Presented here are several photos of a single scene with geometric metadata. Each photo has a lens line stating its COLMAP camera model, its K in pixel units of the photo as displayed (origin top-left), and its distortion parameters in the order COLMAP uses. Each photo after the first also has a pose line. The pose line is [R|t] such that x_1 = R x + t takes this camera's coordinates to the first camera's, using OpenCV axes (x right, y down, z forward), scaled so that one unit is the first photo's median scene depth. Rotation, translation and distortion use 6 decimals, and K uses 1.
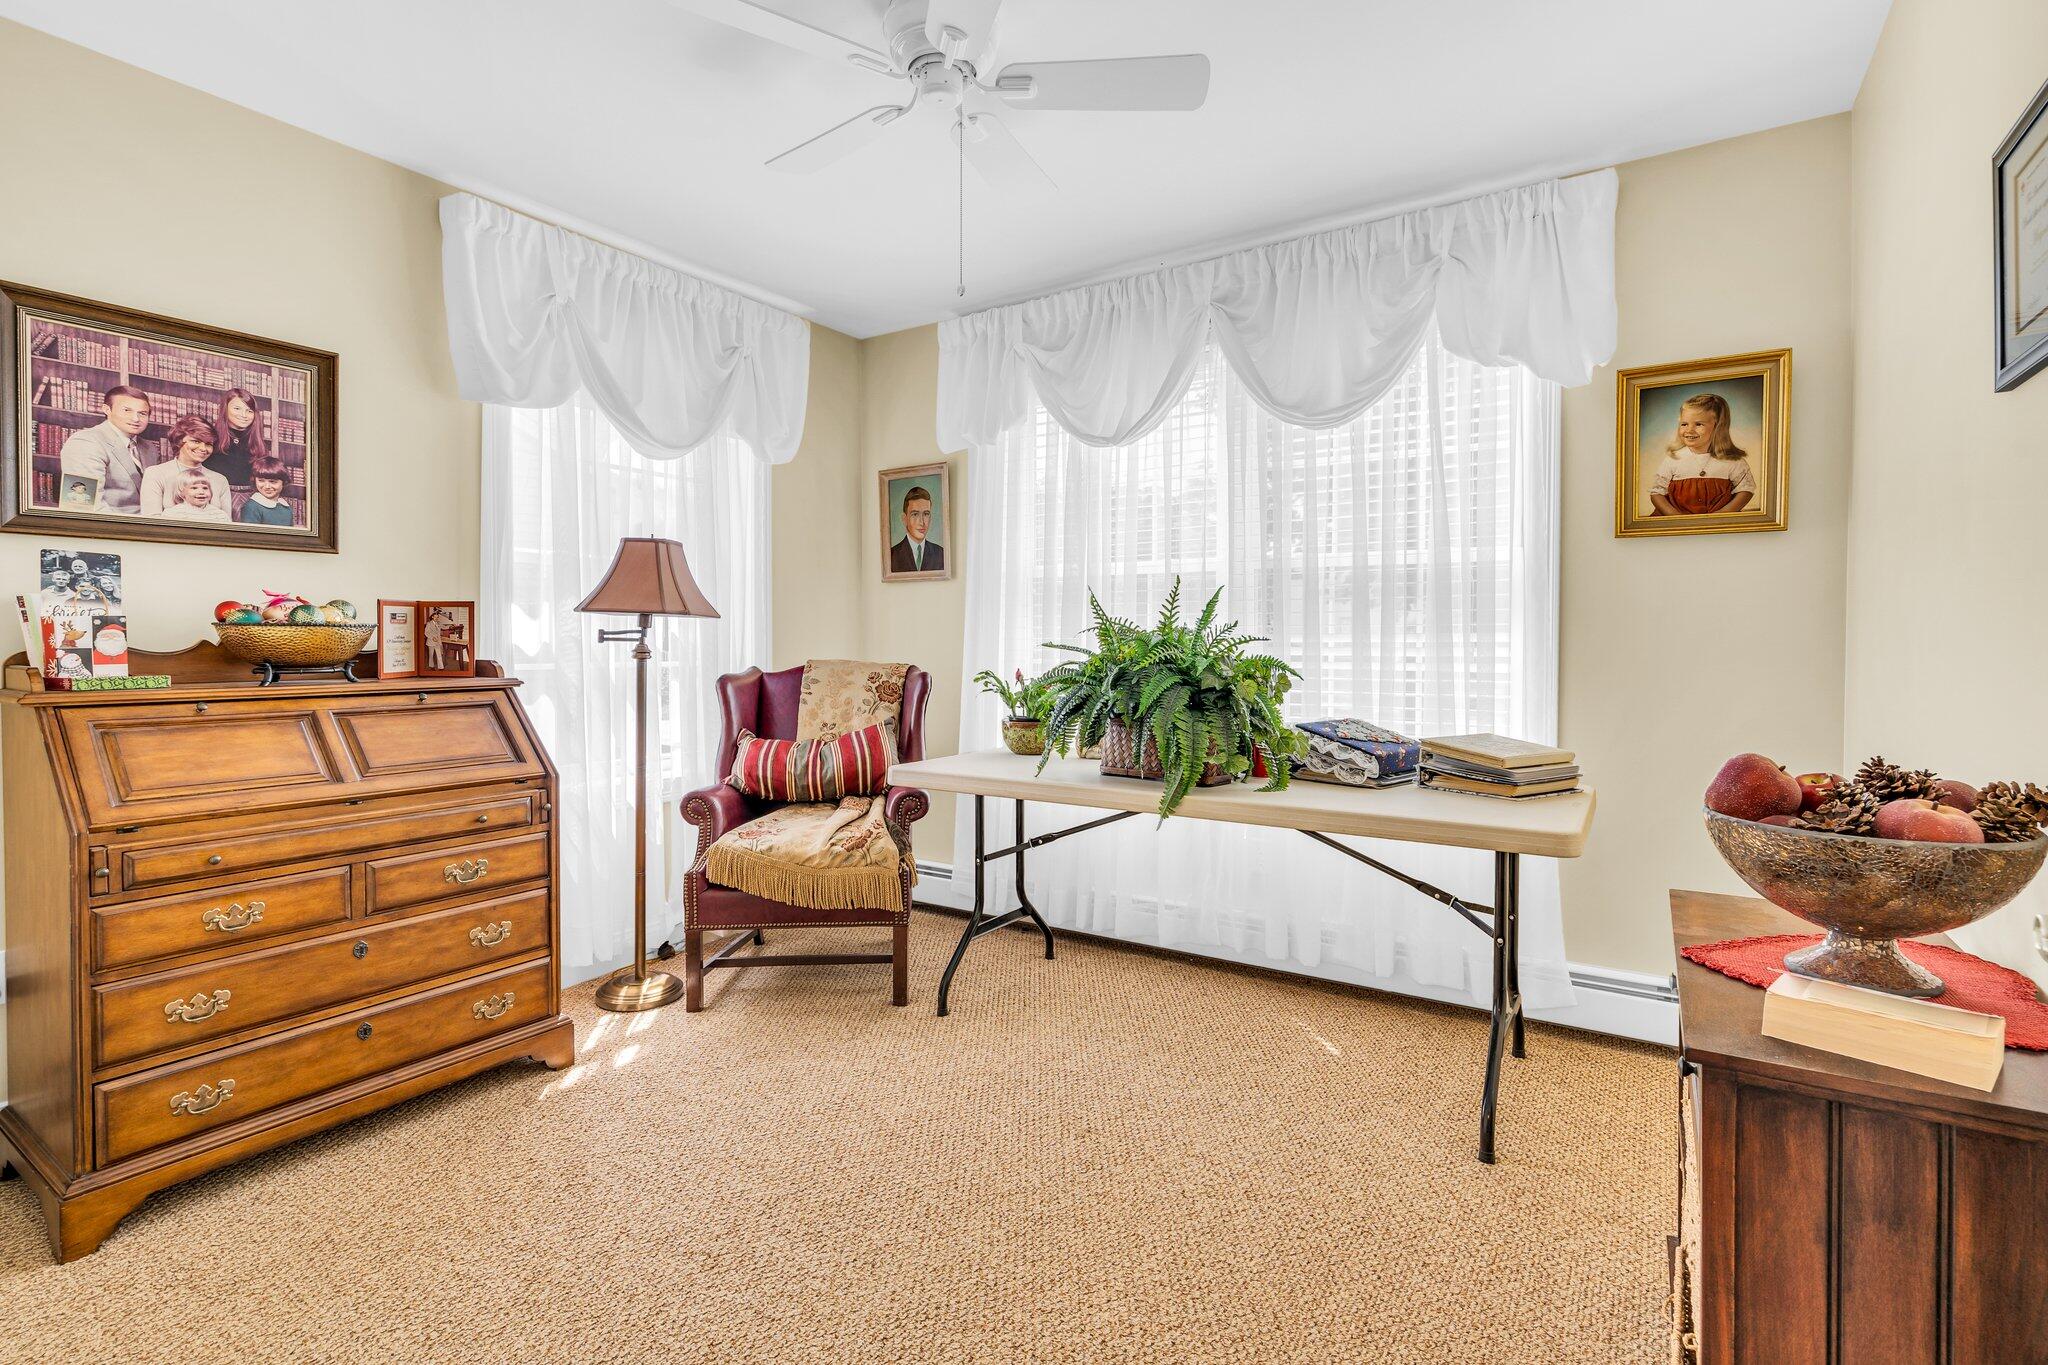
lens RADIAL K [[941.8, 0, 1027.6], [0, 941.8, 677.3], [0, 0, 1]] dist [-0.004684, 0.000018]
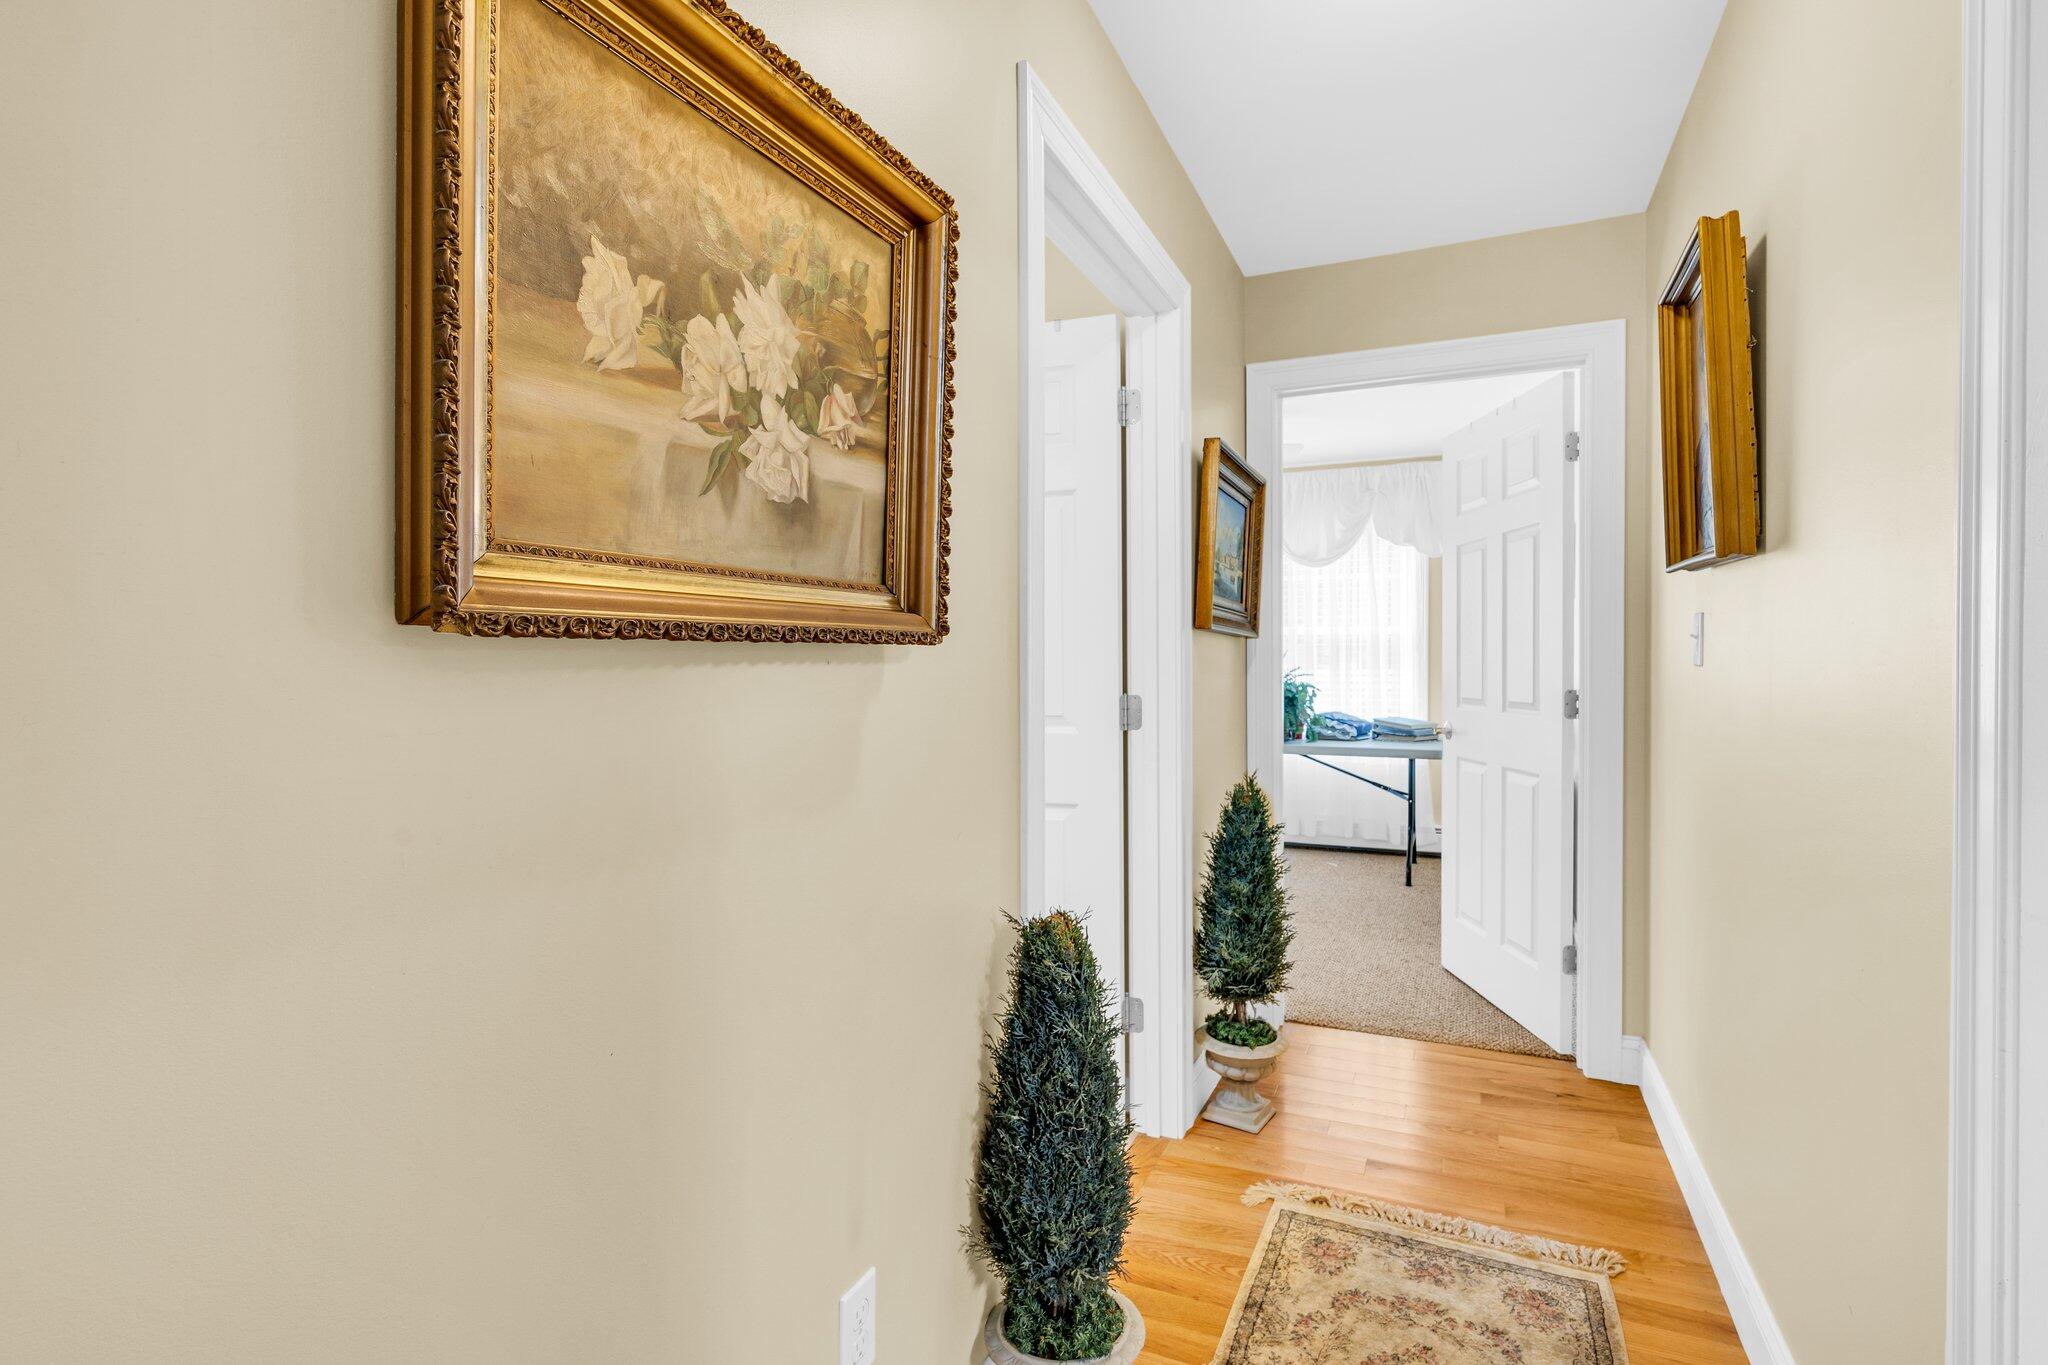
lens RADIAL K [[941.8, 0, 1022.8], [0, 941.8, 671.8], [0, 0, 1]] dist [-0.004684, 0.000018]
pose [[0.991932, -0.008064, 0.126518, -0.639428], [0.009361, 0.999910, -0.009660, -0.030629], [-0.126428, 0.010766, 0.991917, -1.033397]]
